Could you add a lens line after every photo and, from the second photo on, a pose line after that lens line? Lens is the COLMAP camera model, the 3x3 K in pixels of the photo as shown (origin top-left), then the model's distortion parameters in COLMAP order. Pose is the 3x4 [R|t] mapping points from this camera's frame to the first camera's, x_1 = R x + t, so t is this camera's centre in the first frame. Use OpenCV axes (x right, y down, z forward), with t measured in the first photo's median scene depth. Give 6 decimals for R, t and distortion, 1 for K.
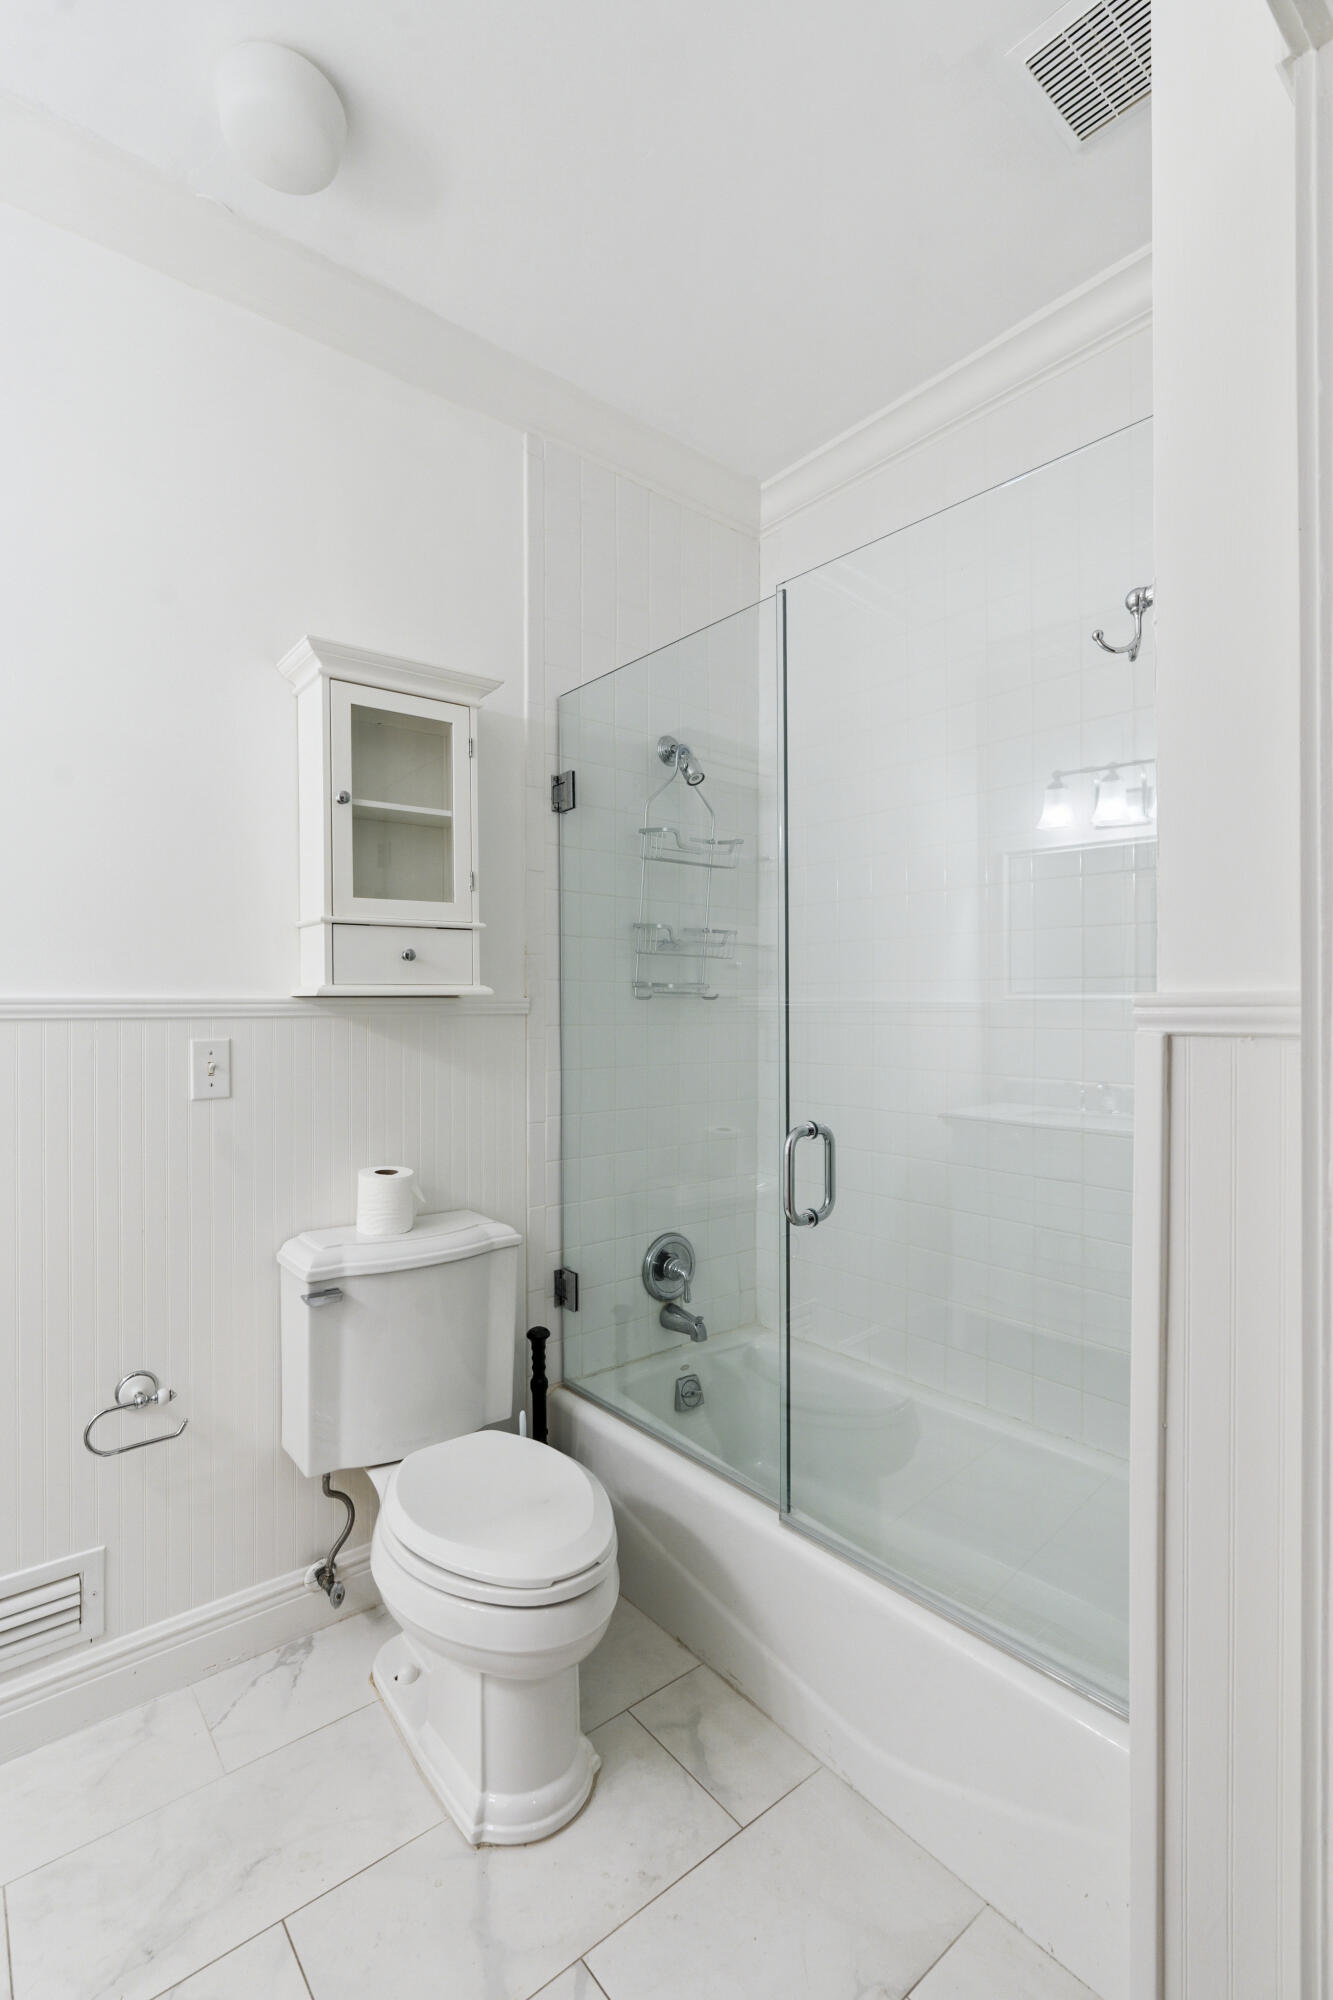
lens RADIAL K [[903.9, 0, 667.9], [0, 903.9, 1000.4], [0, 0, 1]] dist [0.010795, 0.000073]
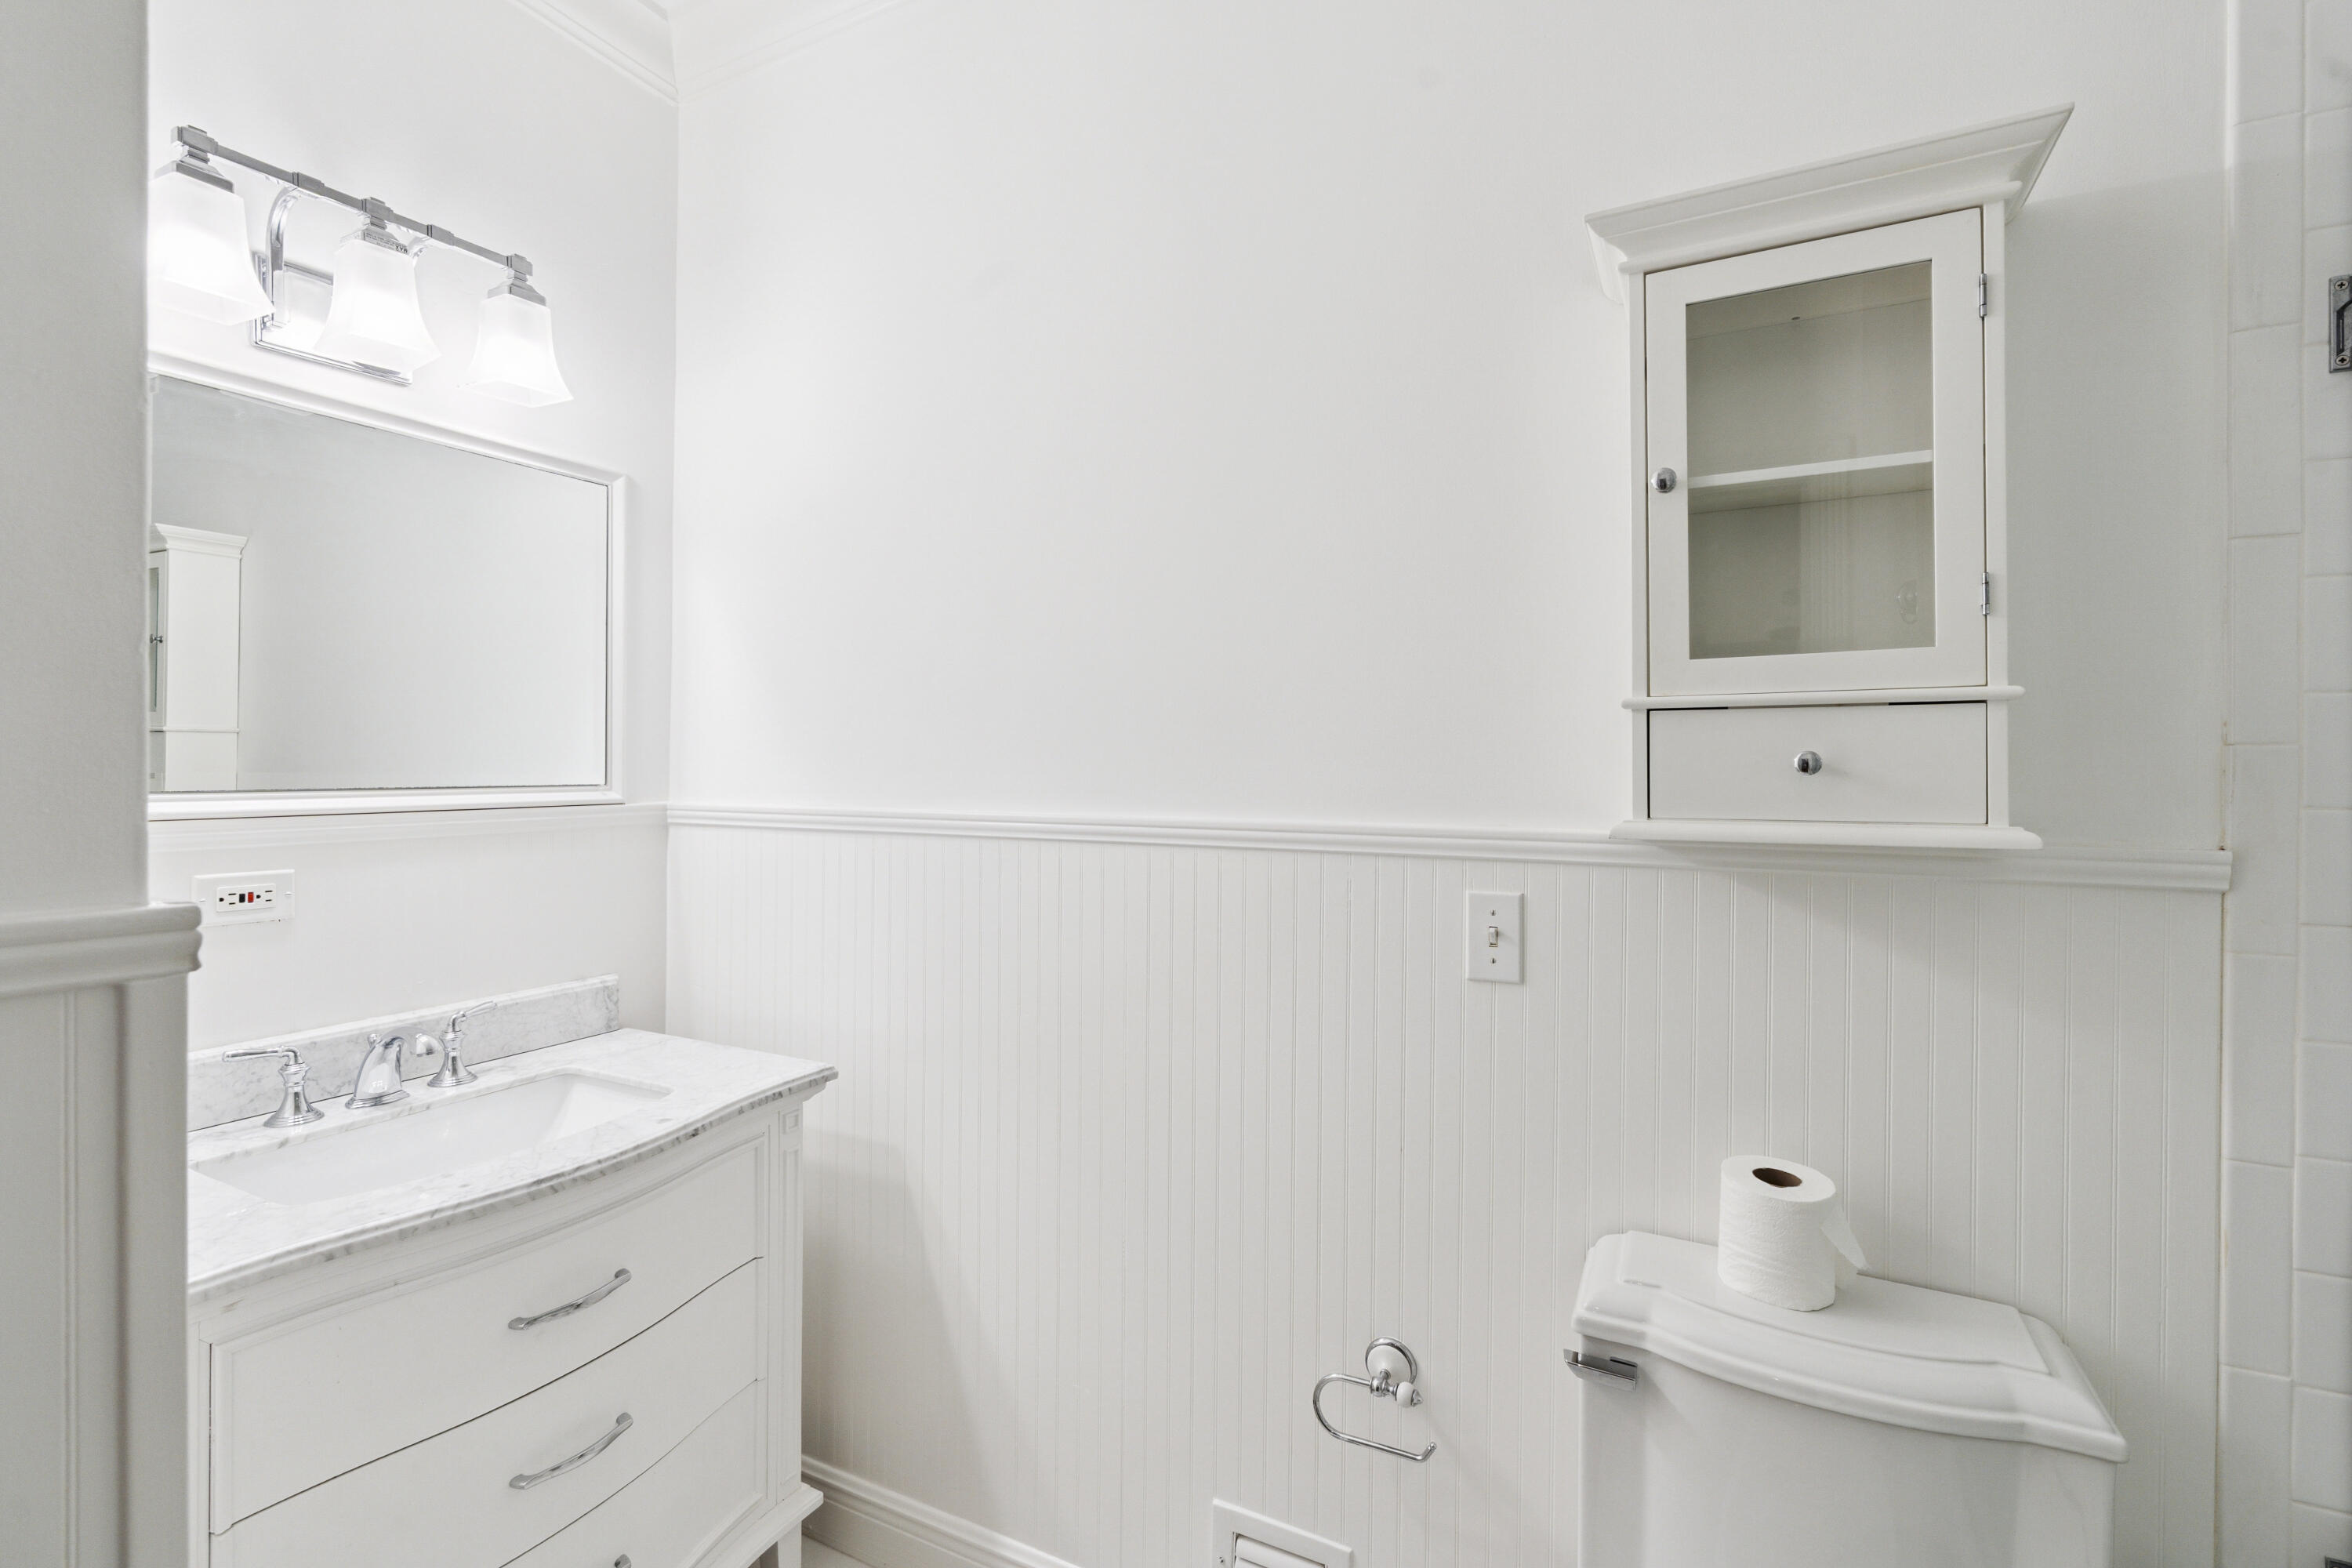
lens RADIAL K [[1063.0, 0, 1178.4], [0, 1063.0, 773.6], [0, 0, 1]] dist [0.010795, 0.000073]
pose [[0.420646, 0.012217, -0.907142, 0.104920], [-0.006392, 0.999924, 0.010502, -0.049794], [0.907202, 0.001380, 0.420693, 0.448374]]
